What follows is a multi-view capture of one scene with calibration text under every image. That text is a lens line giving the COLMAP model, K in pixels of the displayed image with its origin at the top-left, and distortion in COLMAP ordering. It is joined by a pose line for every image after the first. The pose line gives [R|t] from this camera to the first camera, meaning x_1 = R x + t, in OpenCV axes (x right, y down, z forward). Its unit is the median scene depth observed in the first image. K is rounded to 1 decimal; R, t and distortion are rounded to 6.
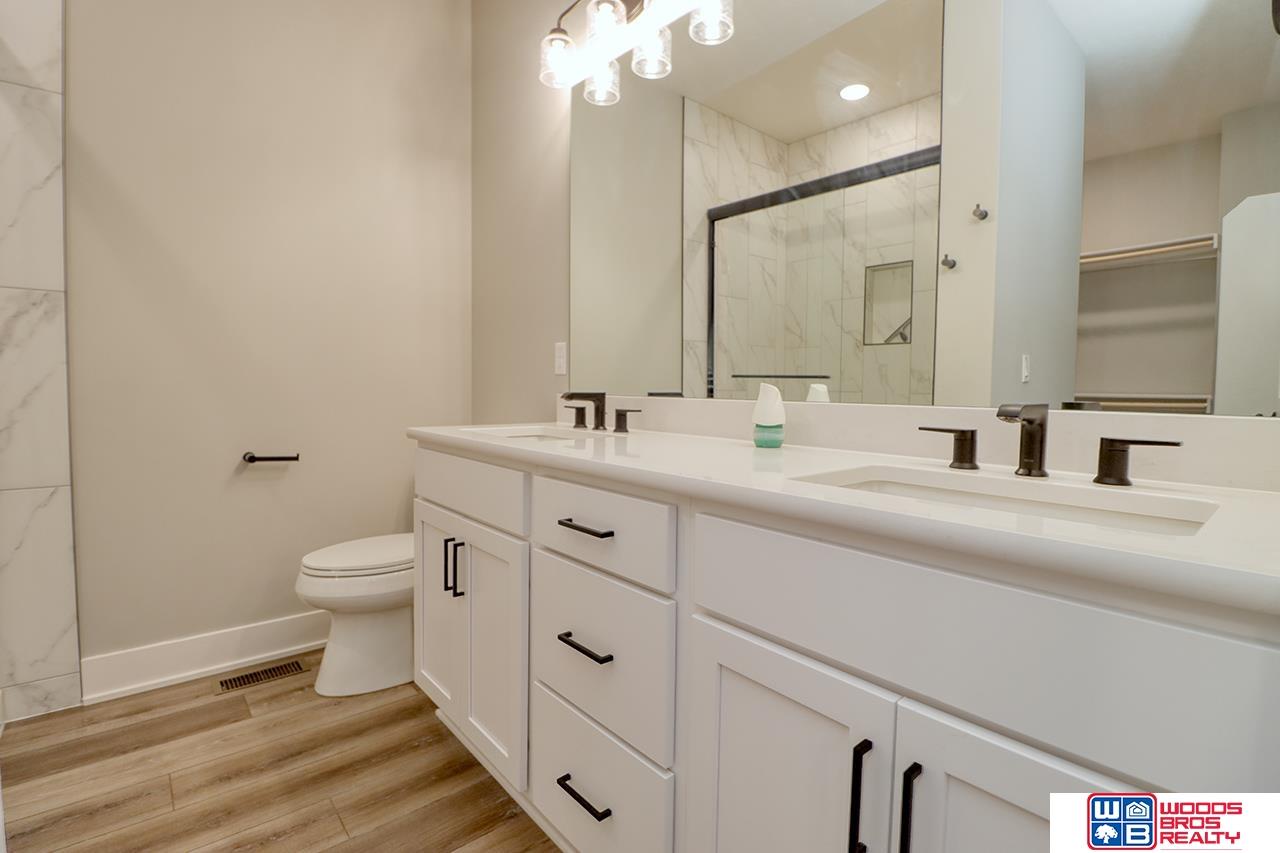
lens RADIAL K [[592.3, 0, 638.9], [0, 592.3, 414.7], [0, 0, 1]] dist [-0.000411, -0.013128]
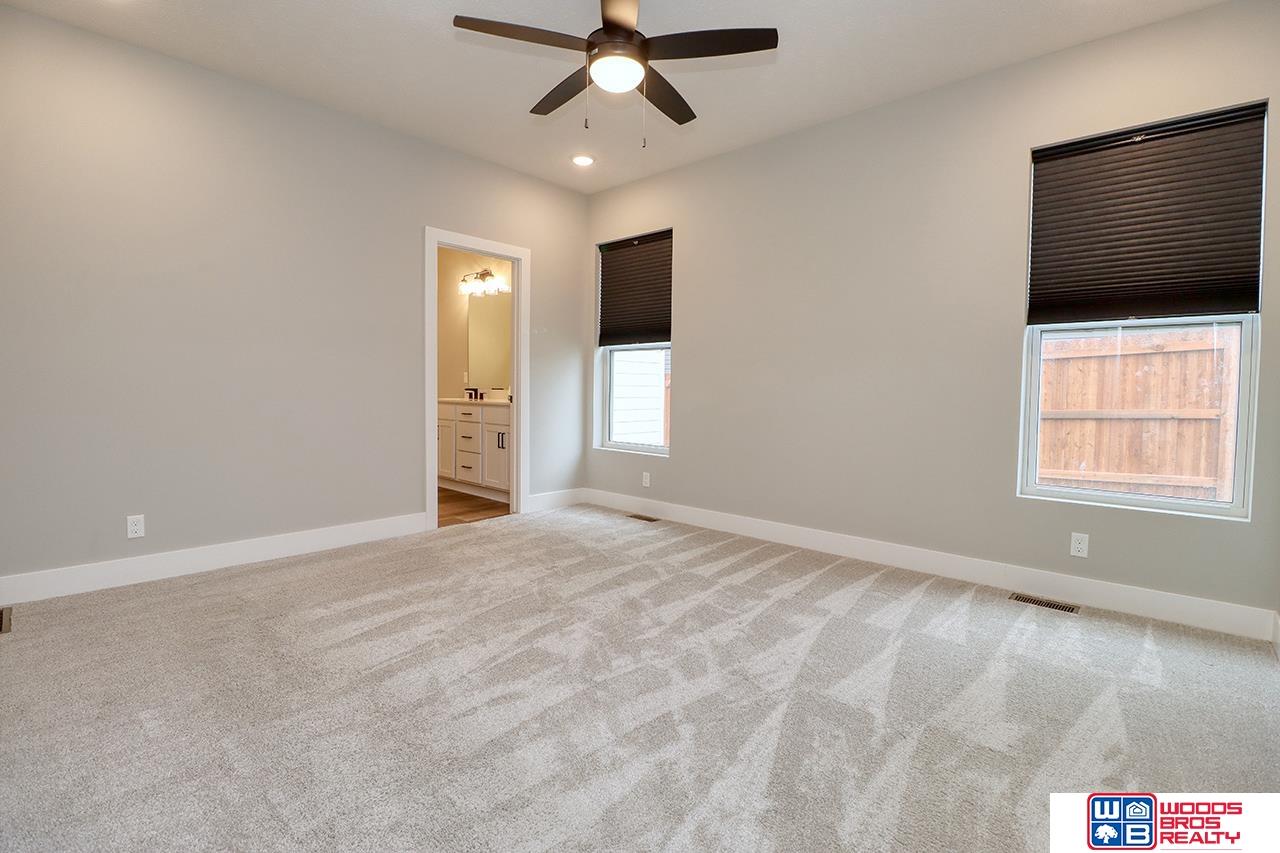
lens RADIAL K [[592.3, 0, 638.9], [0, 592.3, 414.7], [0, 0, 1]] dist [-0.000411, -0.013128]
pose [[0.992567, -0.002643, 0.121675, 0.462000], [0.003110, 0.999988, -0.003653, 0.132880], [-0.121664, 0.004004, 0.992563, -2.586091]]
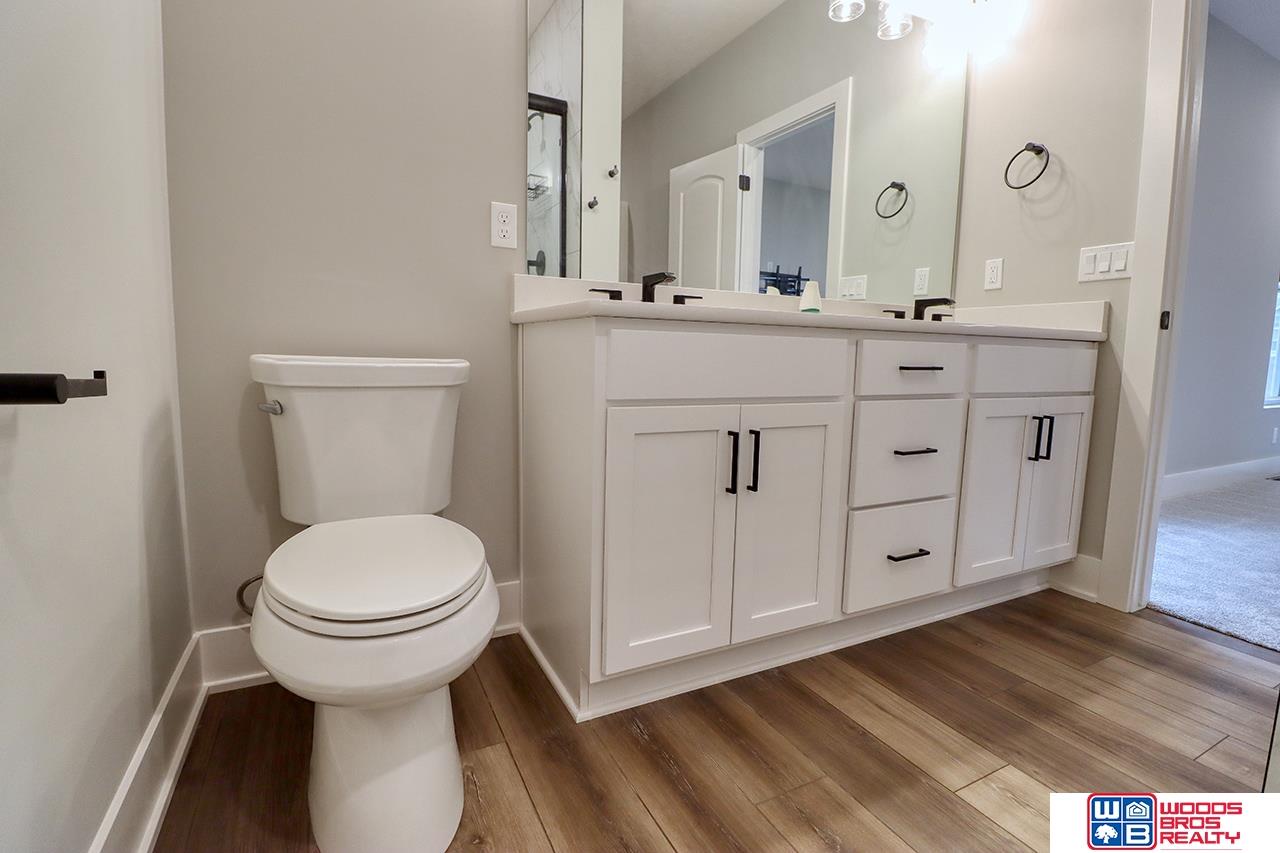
lens RADIAL K [[592.3, 0, 638.9], [0, 592.3, 414.7], [0, 0, 1]] dist [-0.000411, -0.013128]
pose [[0.241810, -0.111387, 0.963909, -0.984637], [0.026951, 0.993777, 0.108078, 0.079430], [-0.969949, -0.000156, 0.243307, 0.790098]]
